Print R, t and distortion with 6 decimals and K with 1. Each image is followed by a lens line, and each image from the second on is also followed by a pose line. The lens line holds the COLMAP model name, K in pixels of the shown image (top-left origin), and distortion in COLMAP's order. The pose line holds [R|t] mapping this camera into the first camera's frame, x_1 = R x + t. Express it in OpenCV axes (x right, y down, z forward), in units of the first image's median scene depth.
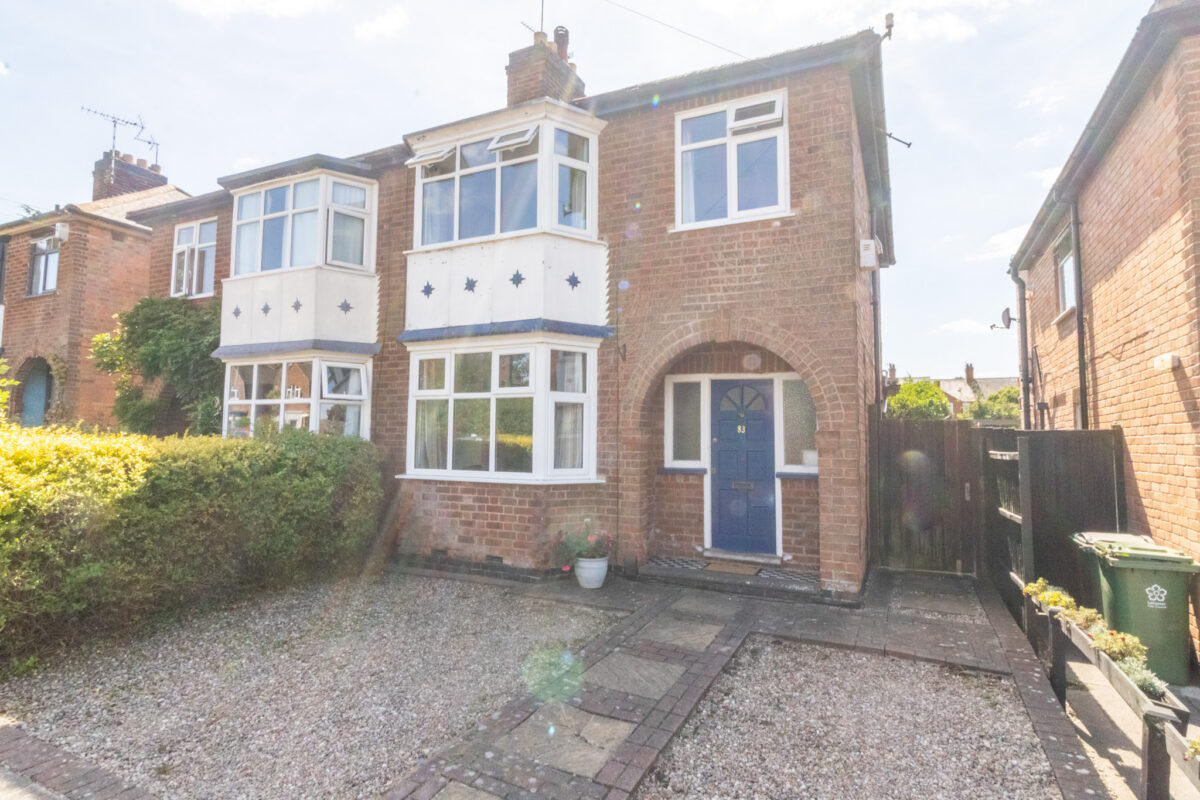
lens RADIAL K [[622.3, 0, 600.0], [0, 622.3, 400.0], [0, 0, 1]] dist [-0.000120, -0.000009]
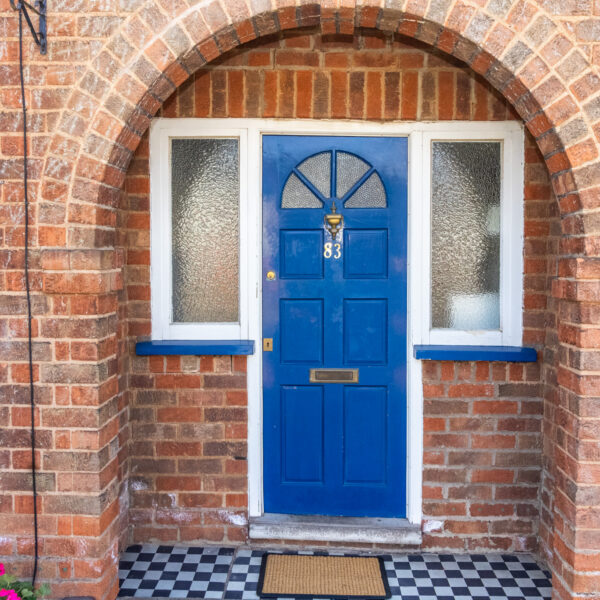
lens RADIAL K [[614.6, 0, 300.6], [0, 614.6, 290.5], [0, 0, 1]] dist [0.001450, -0.002055]
pose [[0.907282, -0.031067, 0.419373, 0.022028], [-0.020763, 0.992742, 0.118462, 0.024050], [-0.420009, -0.116186, 0.900052, 0.620759]]
